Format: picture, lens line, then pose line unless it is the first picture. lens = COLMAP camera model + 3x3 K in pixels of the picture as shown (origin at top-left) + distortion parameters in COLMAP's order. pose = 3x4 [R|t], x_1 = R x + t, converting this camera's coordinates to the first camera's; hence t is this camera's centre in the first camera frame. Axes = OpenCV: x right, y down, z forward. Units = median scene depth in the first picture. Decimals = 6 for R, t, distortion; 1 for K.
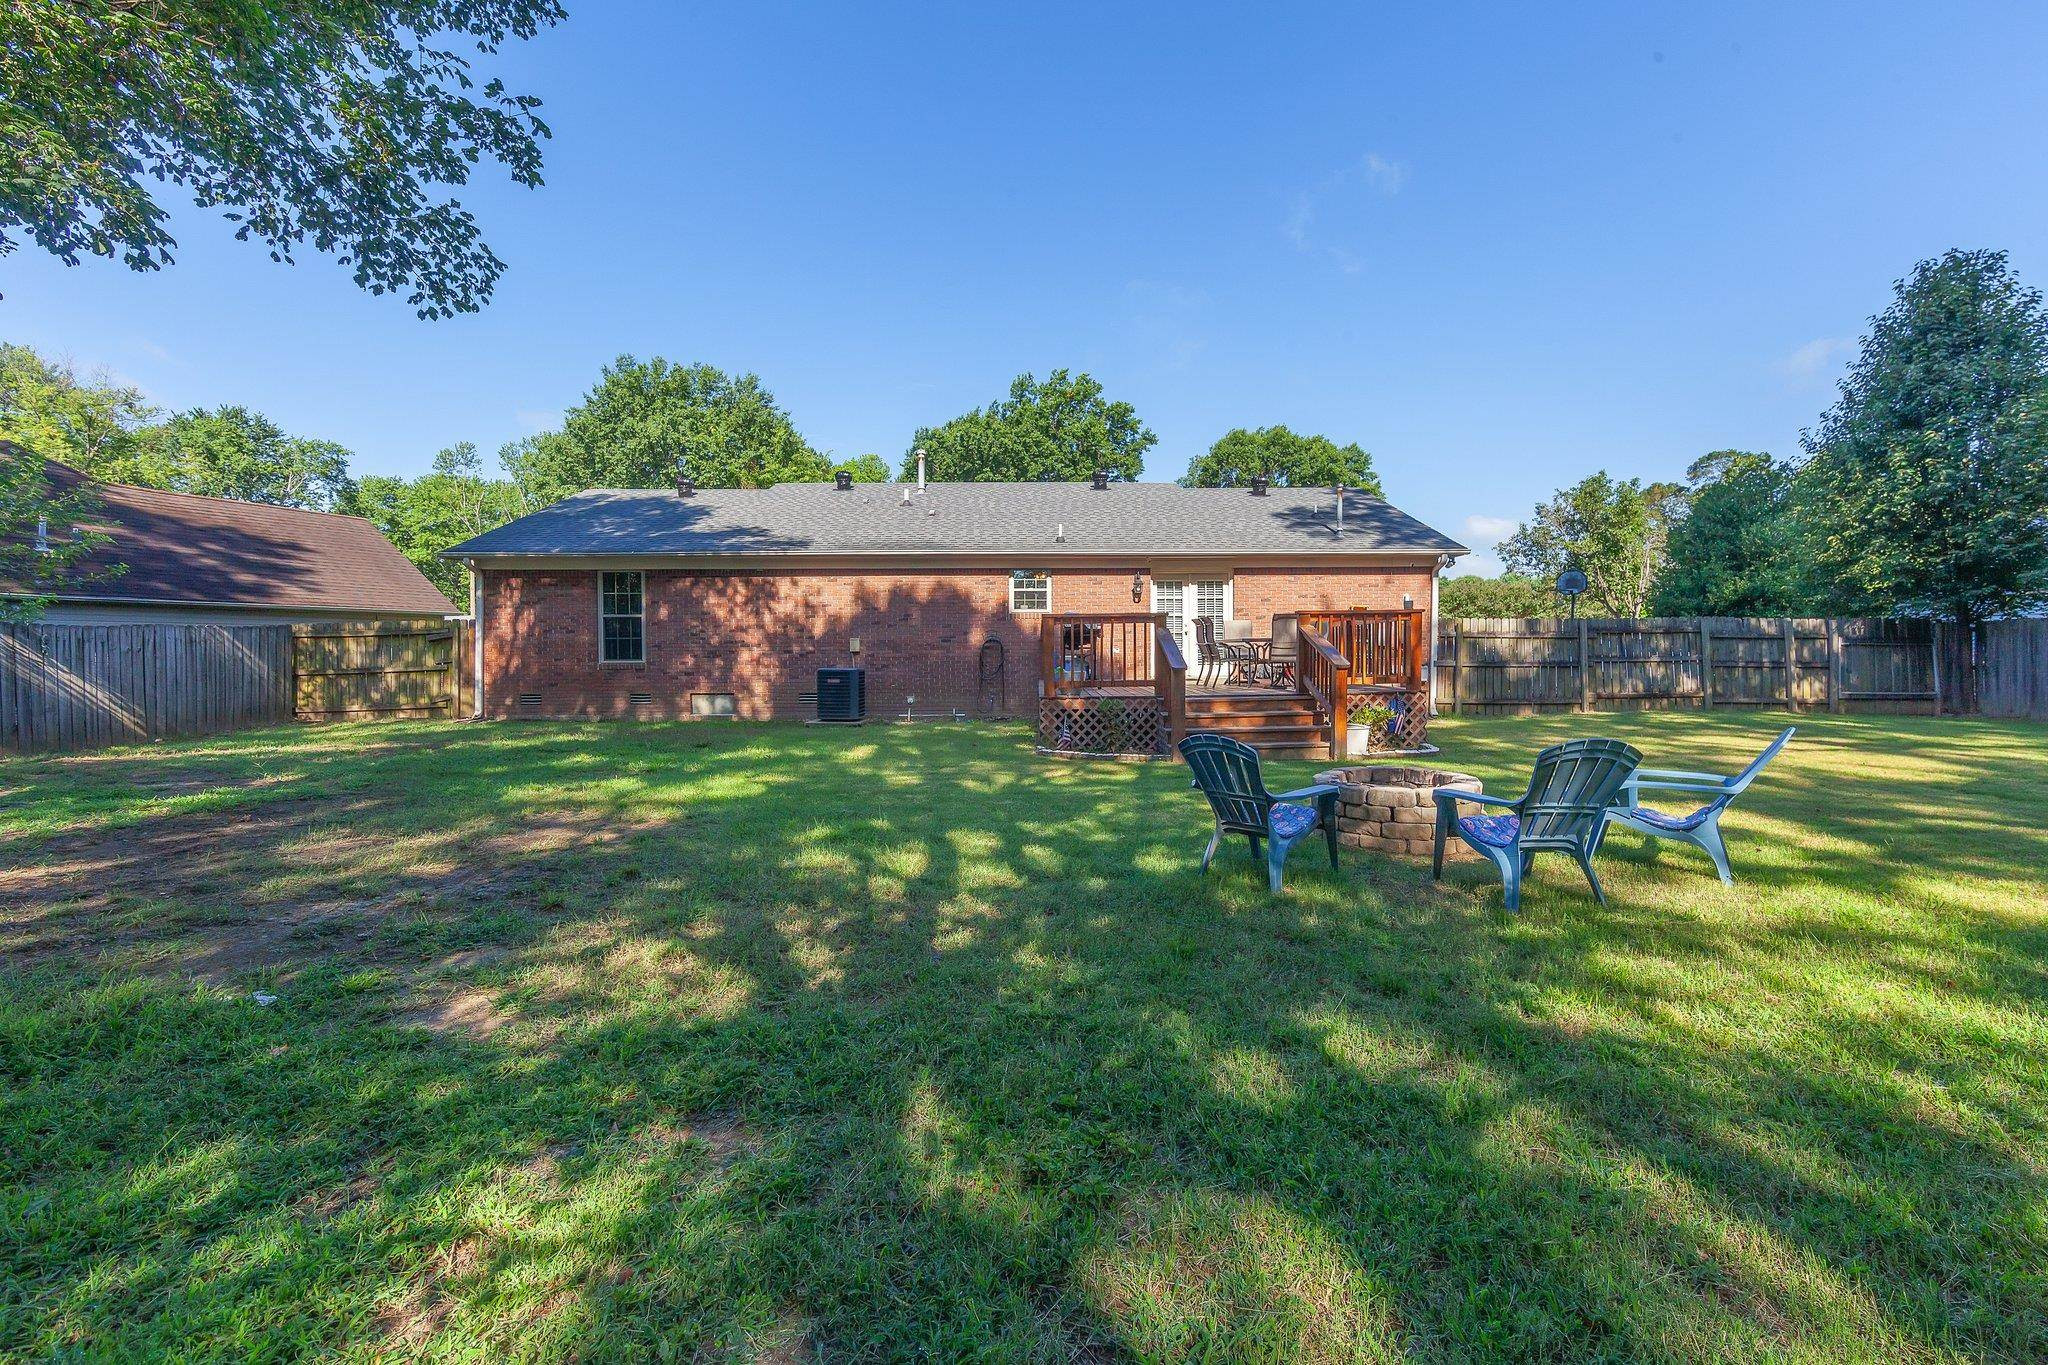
lens RADIAL K [[832.9, 0, 1048.6], [0, 832.9, 658.8], [0, 0, 1]] dist [-0.002750, -0.000162]
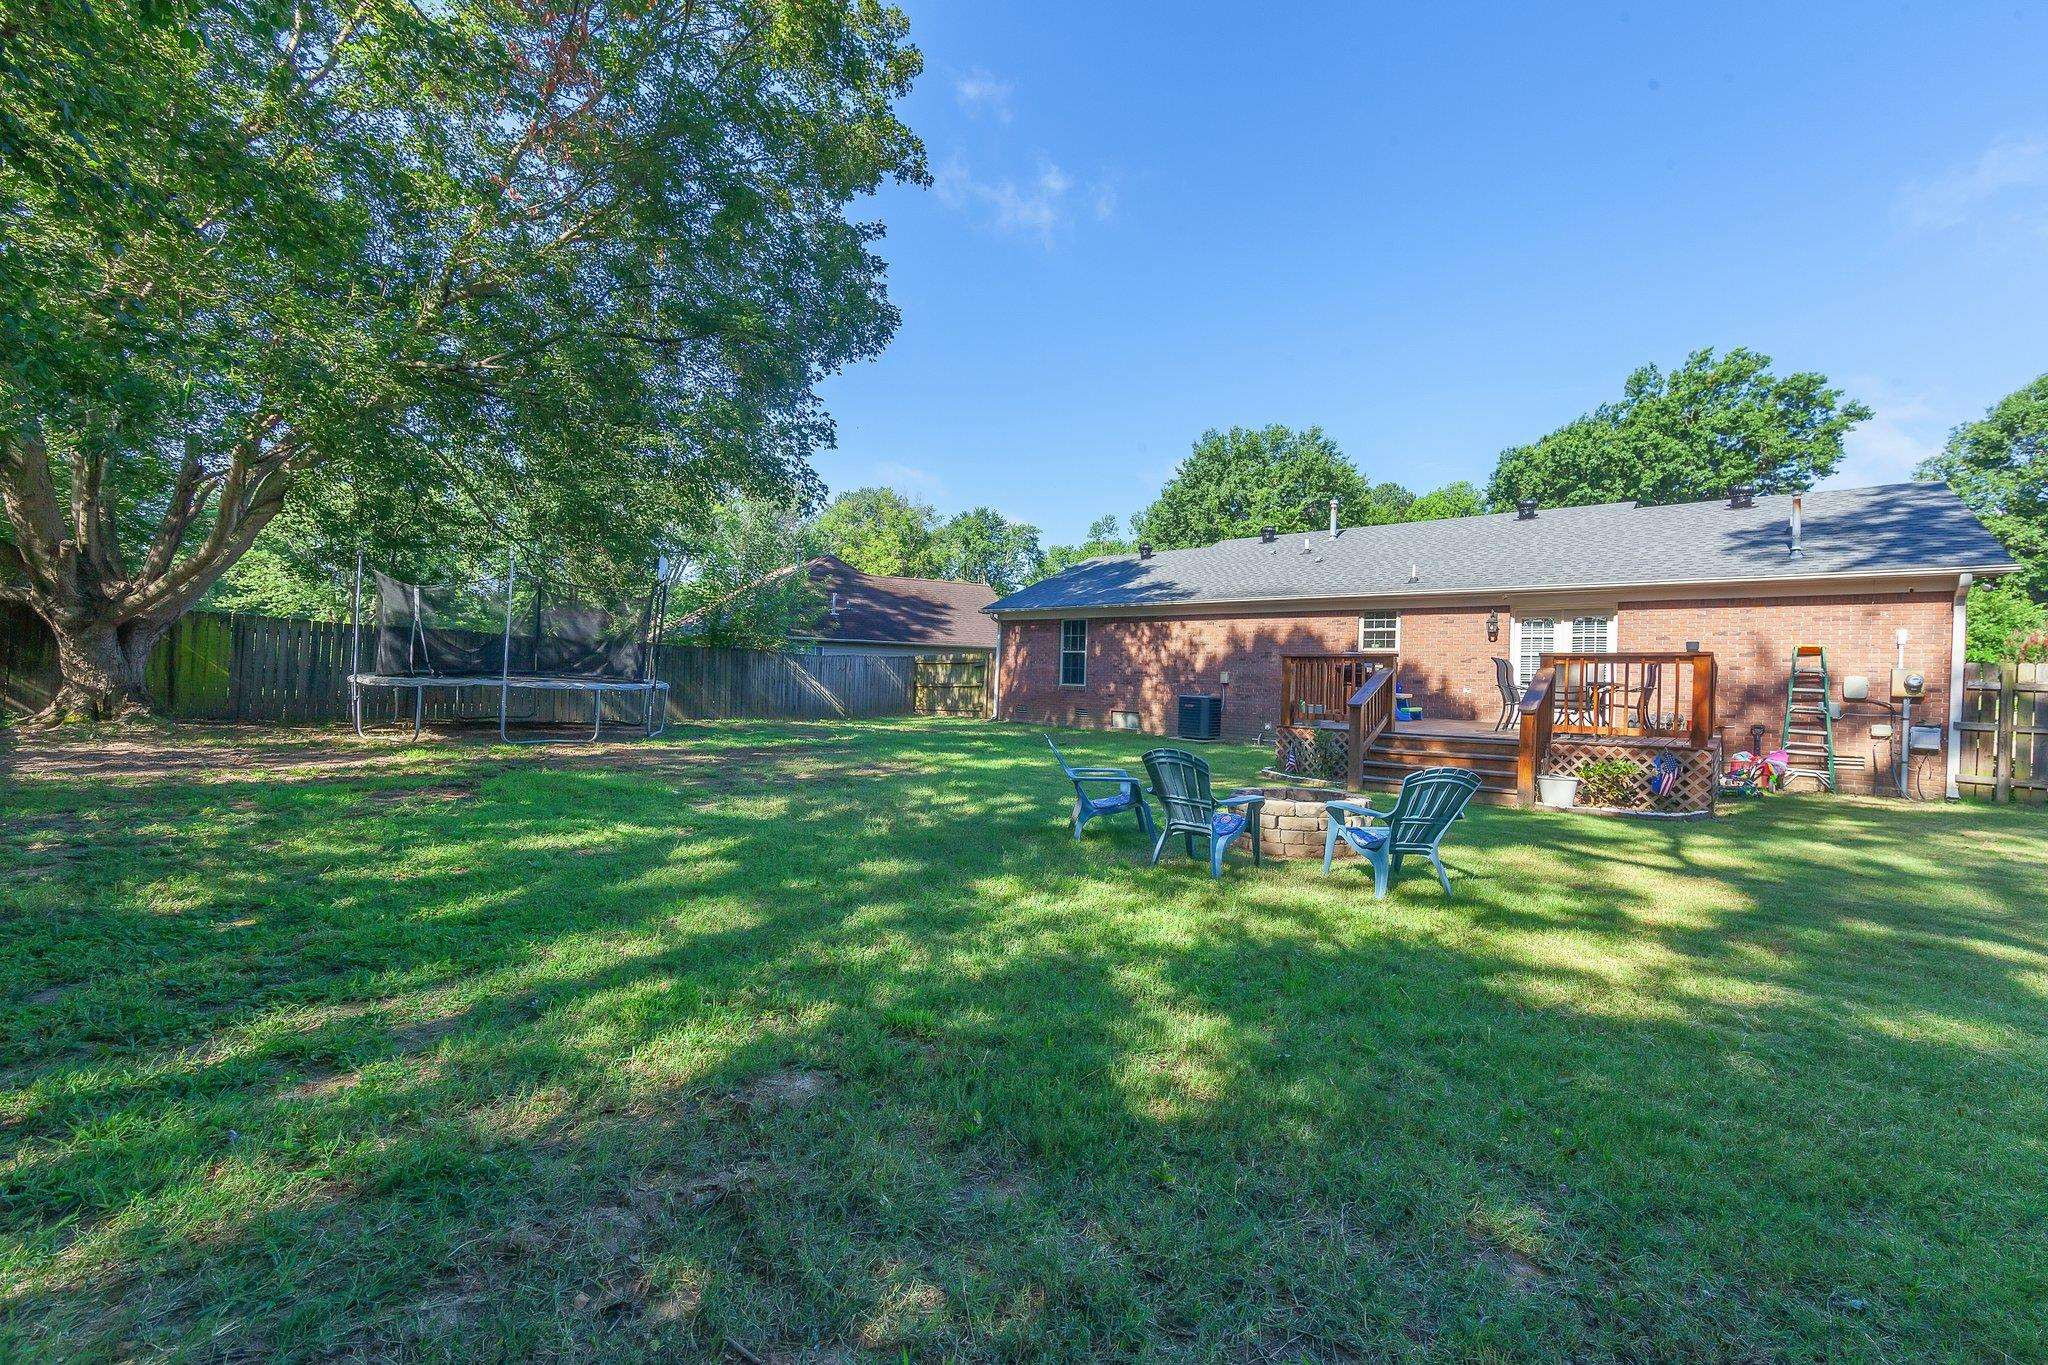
lens RADIAL K [[832.9, 0, 1048.6], [0, 832.9, 658.8], [0, 0, 1]] dist [-0.002750, -0.000162]
pose [[0.745378, 0.012252, -0.666529, 0.365271], [-0.039512, 0.998885, -0.025824, -0.002852], [0.665470, 0.045585, 0.745032, -0.054613]]
